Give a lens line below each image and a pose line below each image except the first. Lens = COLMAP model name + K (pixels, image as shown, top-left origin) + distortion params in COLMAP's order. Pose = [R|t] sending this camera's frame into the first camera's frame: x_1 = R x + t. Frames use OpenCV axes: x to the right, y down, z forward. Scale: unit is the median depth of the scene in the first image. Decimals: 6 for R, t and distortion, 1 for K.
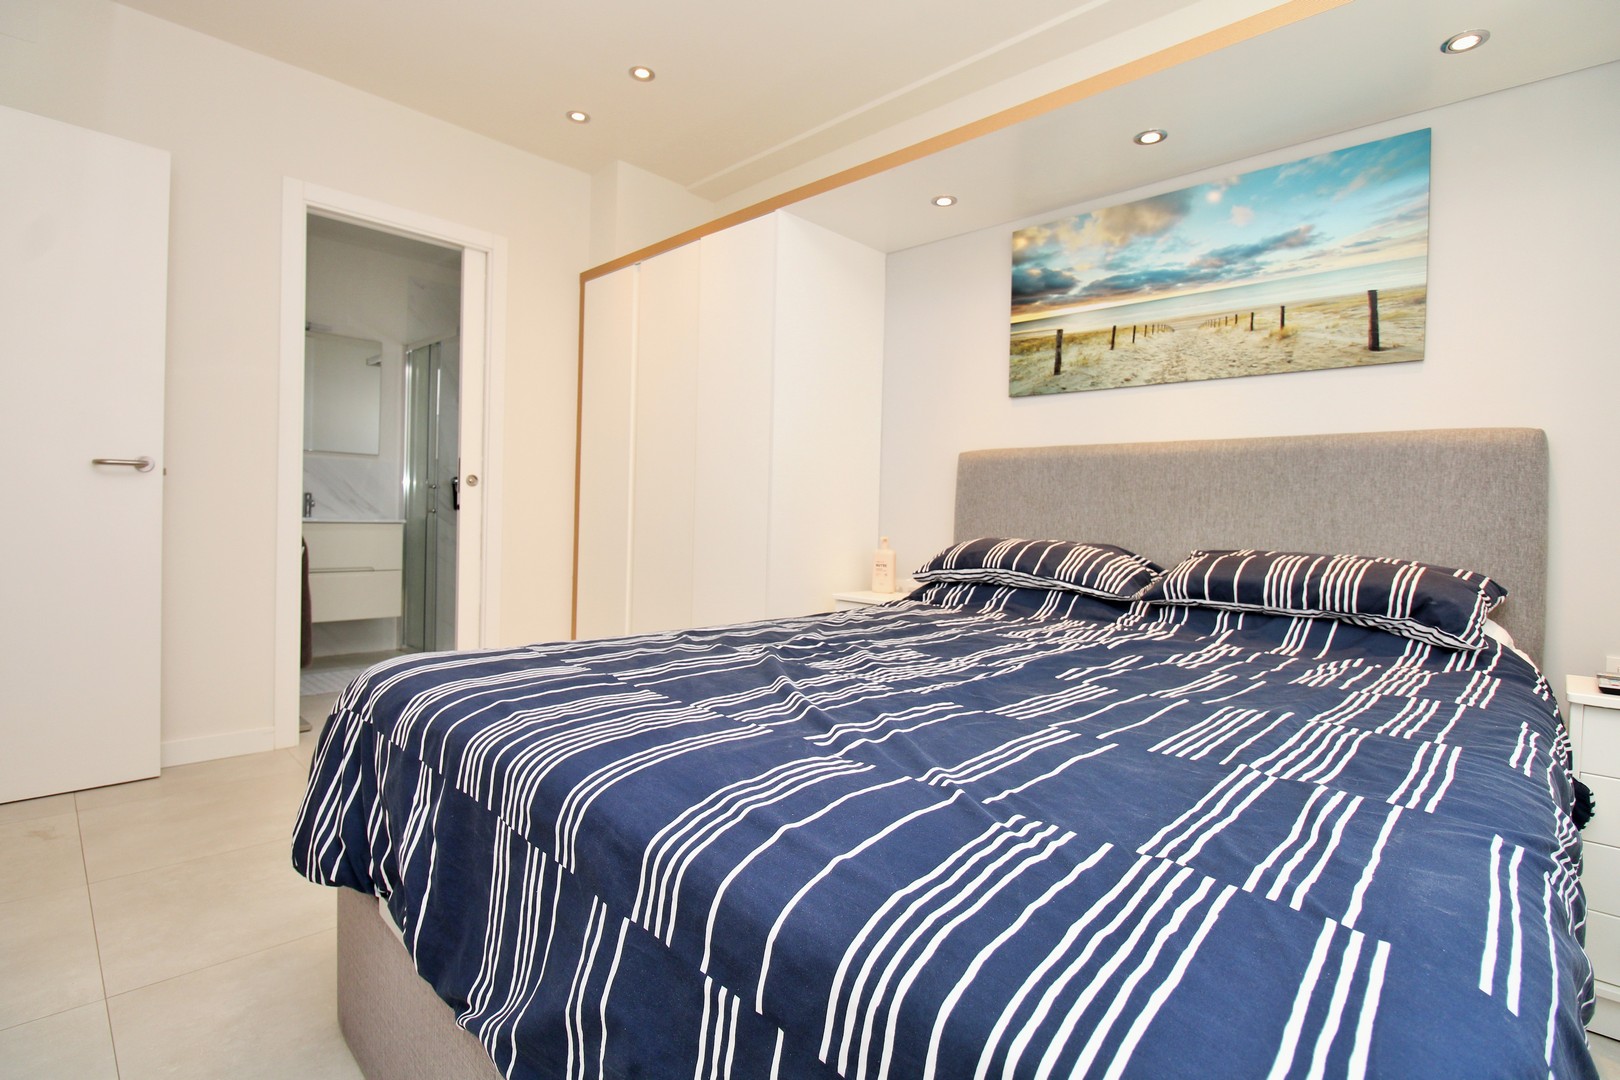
lens RADIAL K [[747.8, 0, 815.4], [0, 747.8, 524.6], [0, 0, 1]] dist [0.001460, -0.013846]
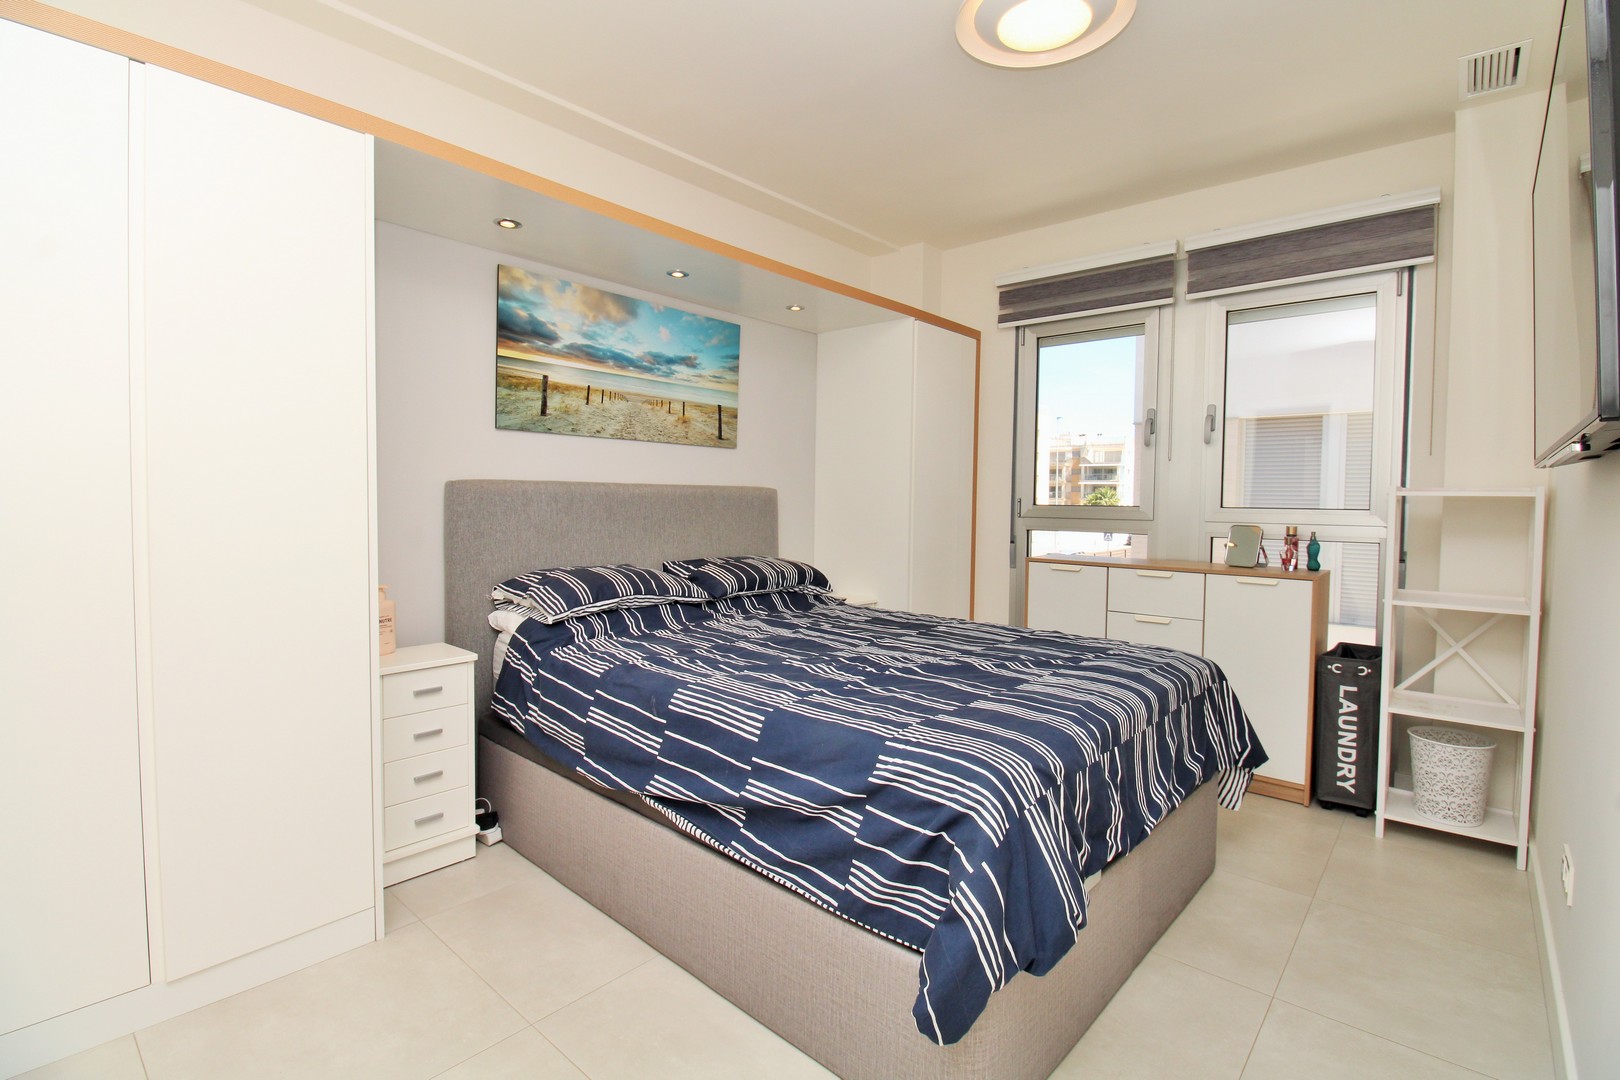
lens RADIAL K [[747.8, 0, 815.4], [0, 747.8, 524.6], [0, 0, 1]] dist [0.001460, -0.013846]
pose [[-0.032637, -0.066601, 0.997246, -0.850454], [-0.002313, 0.997780, 0.066561, -0.120161], [-0.999465, -0.000134, -0.032718, 0.666302]]
